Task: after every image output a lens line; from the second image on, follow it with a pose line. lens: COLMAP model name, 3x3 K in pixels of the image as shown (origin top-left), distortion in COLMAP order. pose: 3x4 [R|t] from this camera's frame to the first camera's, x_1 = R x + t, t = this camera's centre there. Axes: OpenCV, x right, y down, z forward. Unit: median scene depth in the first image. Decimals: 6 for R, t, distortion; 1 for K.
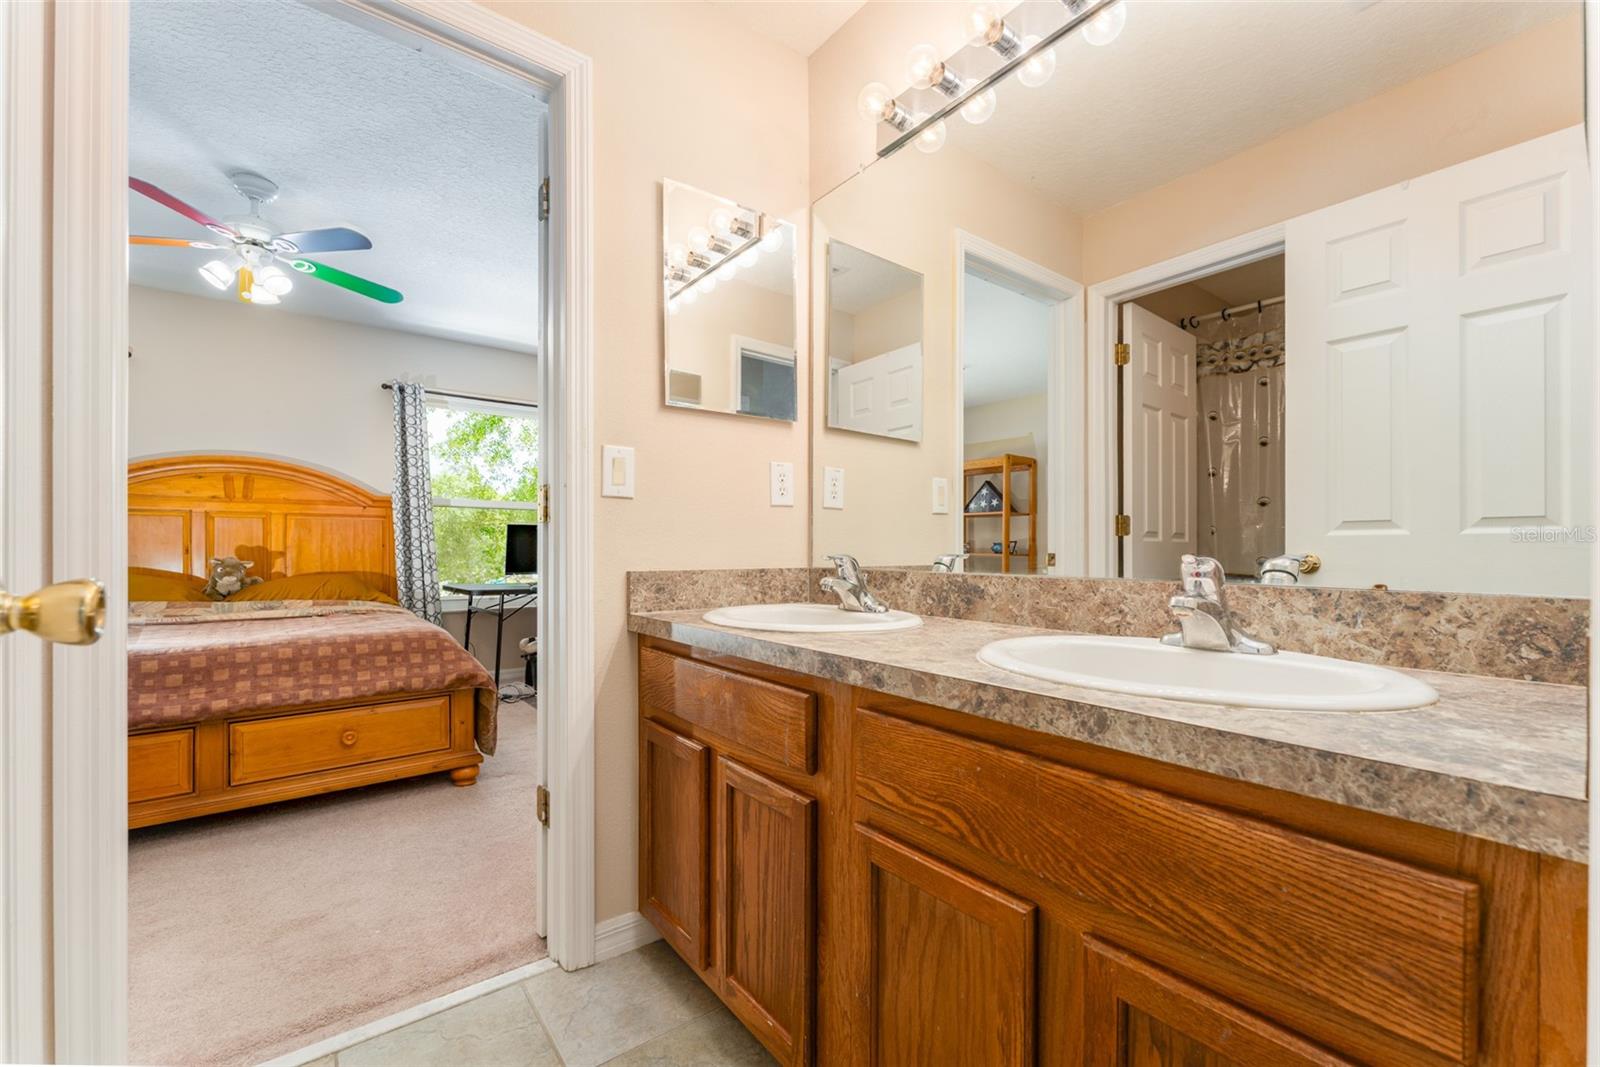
lens RADIAL K [[643.0, 0, 802.2], [0, 643.0, 548.7], [0, 0, 1]] dist [-0.000136, 0.000038]
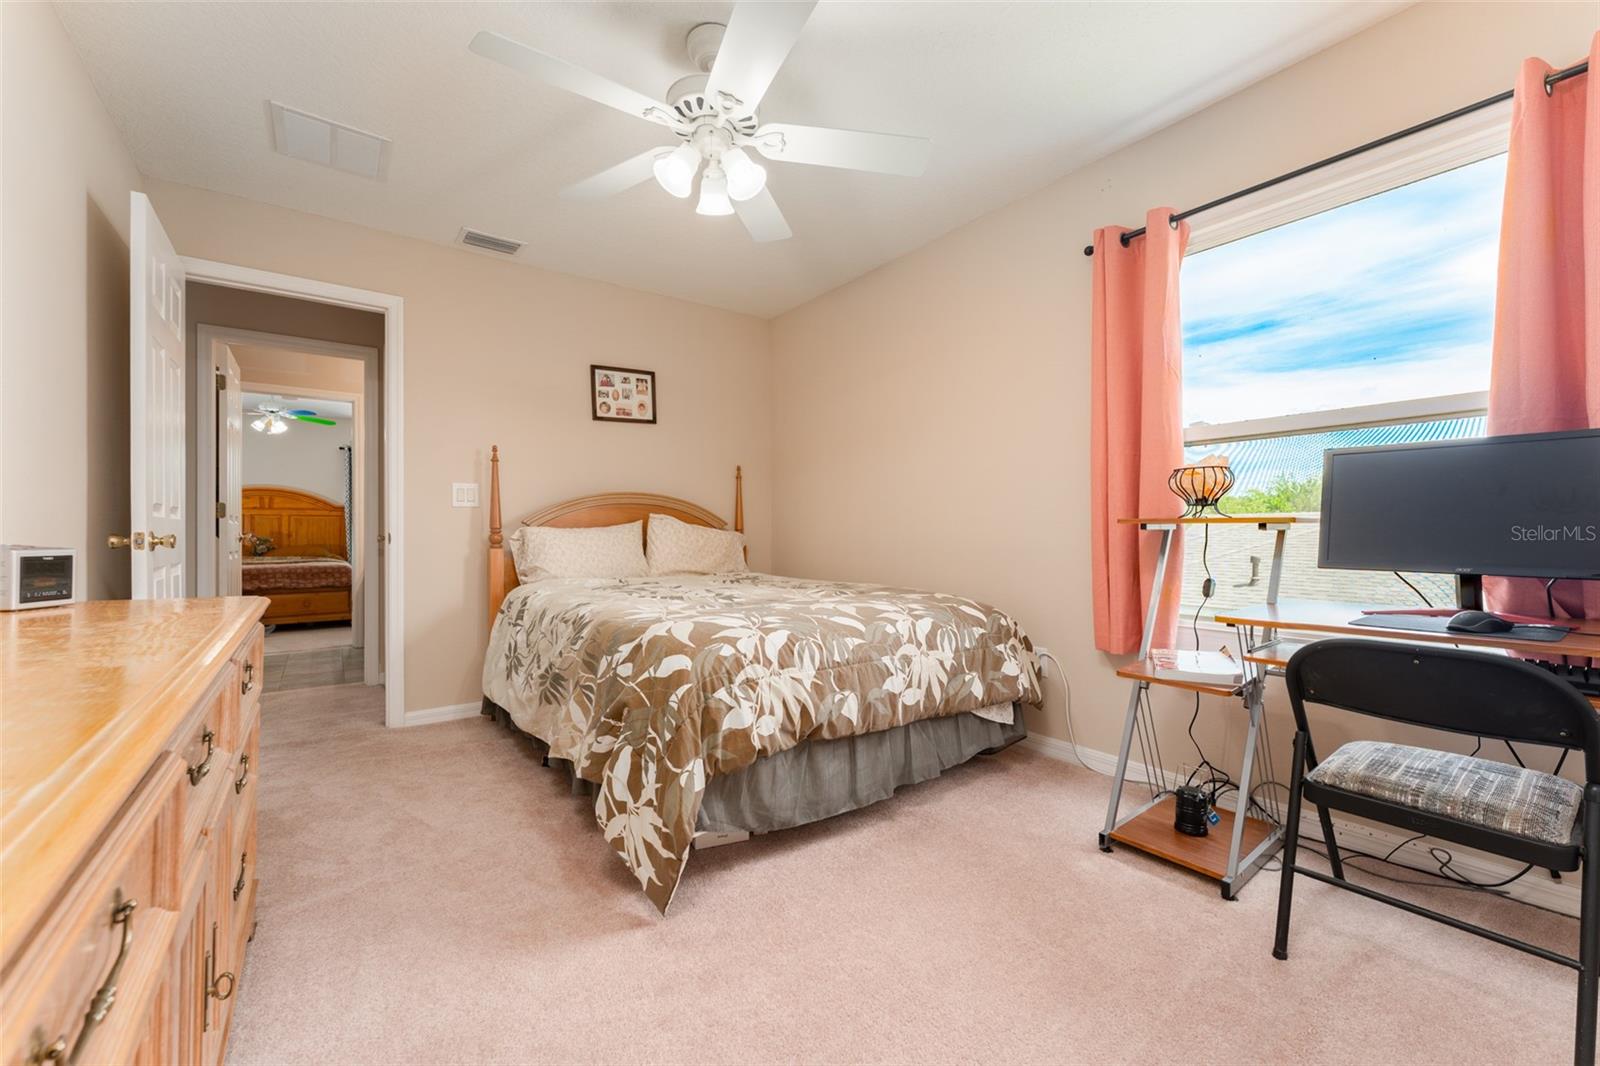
lens RADIAL K [[628.2, 0, 800.0], [0, 628.2, 533.0], [0, 0, 1]] dist [0.000591, -0.000016]
pose [[0.999887, -0.009695, -0.011459, 0.454052], [0.009769, 0.999932, 0.006361, 0.002118], [0.011397, -0.006472, 0.999914, -0.528391]]
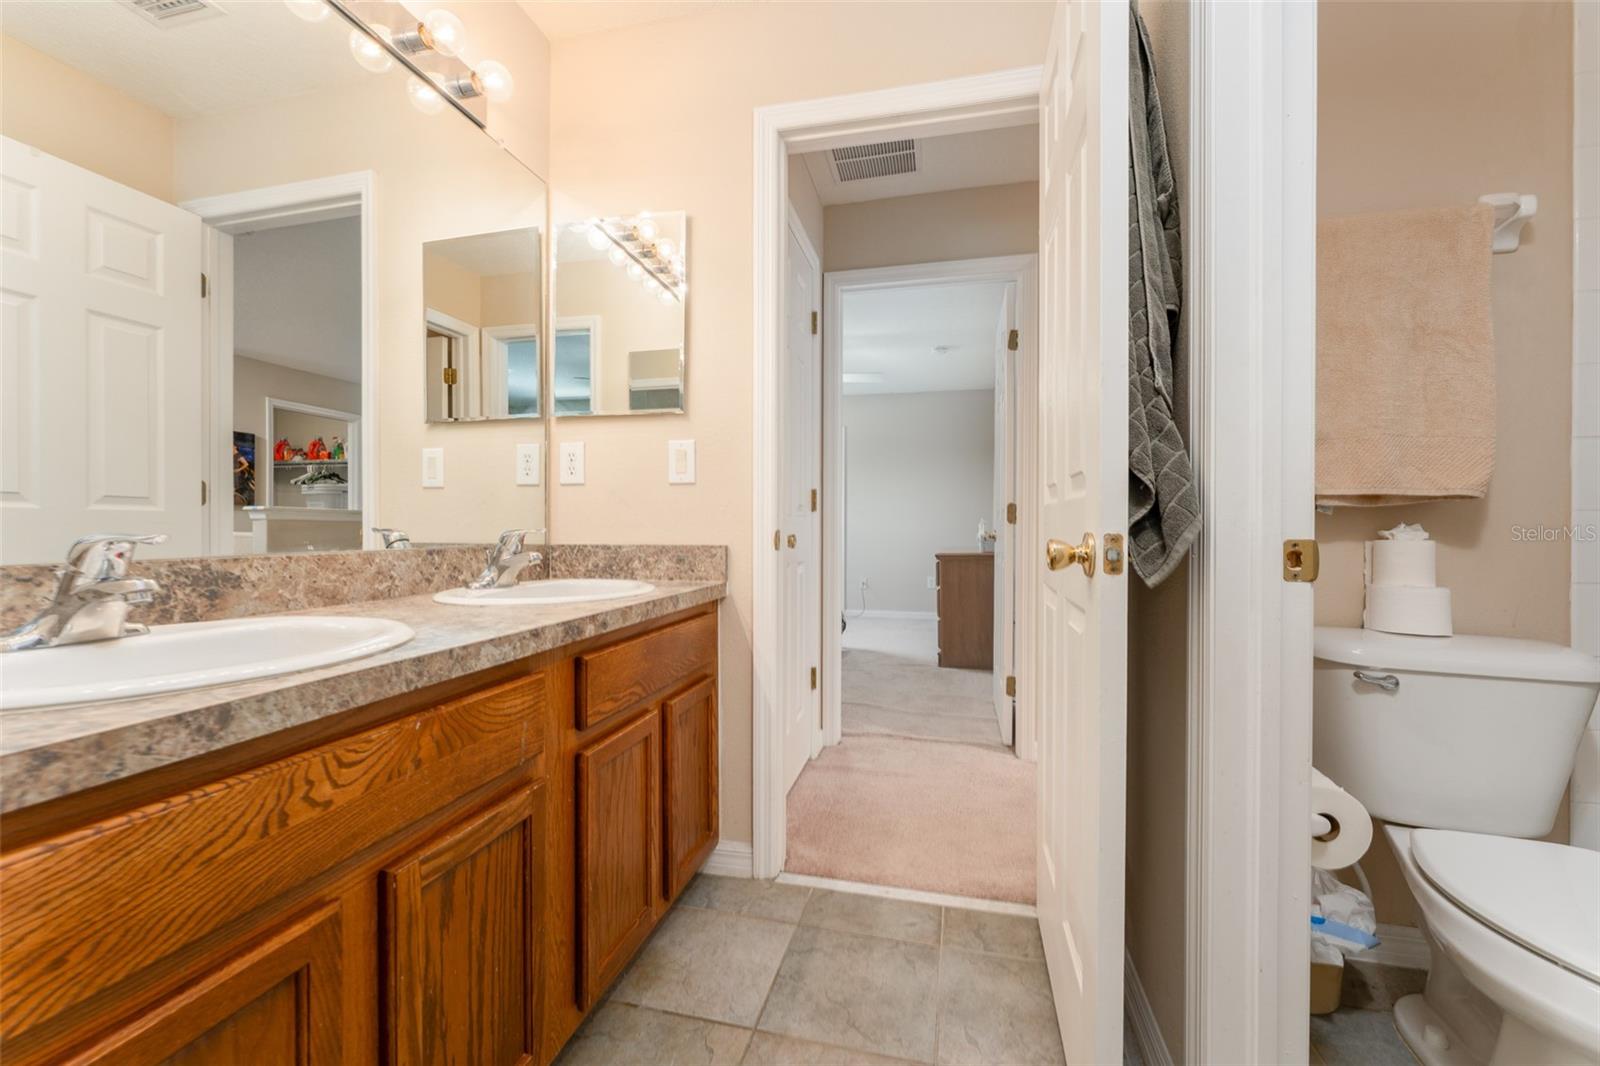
lens RADIAL K [[646.4, 0, 795.1], [0, 646.4, 524.0], [0, 0, 1]] dist [-0.001635, -0.000093]
pose [[-0.620838, -0.005081, 0.783922, -1.015335], [-0.010869, 0.999939, -0.002127, -0.006870], [-0.783863, -0.009841, -0.620856, 1.301429]]
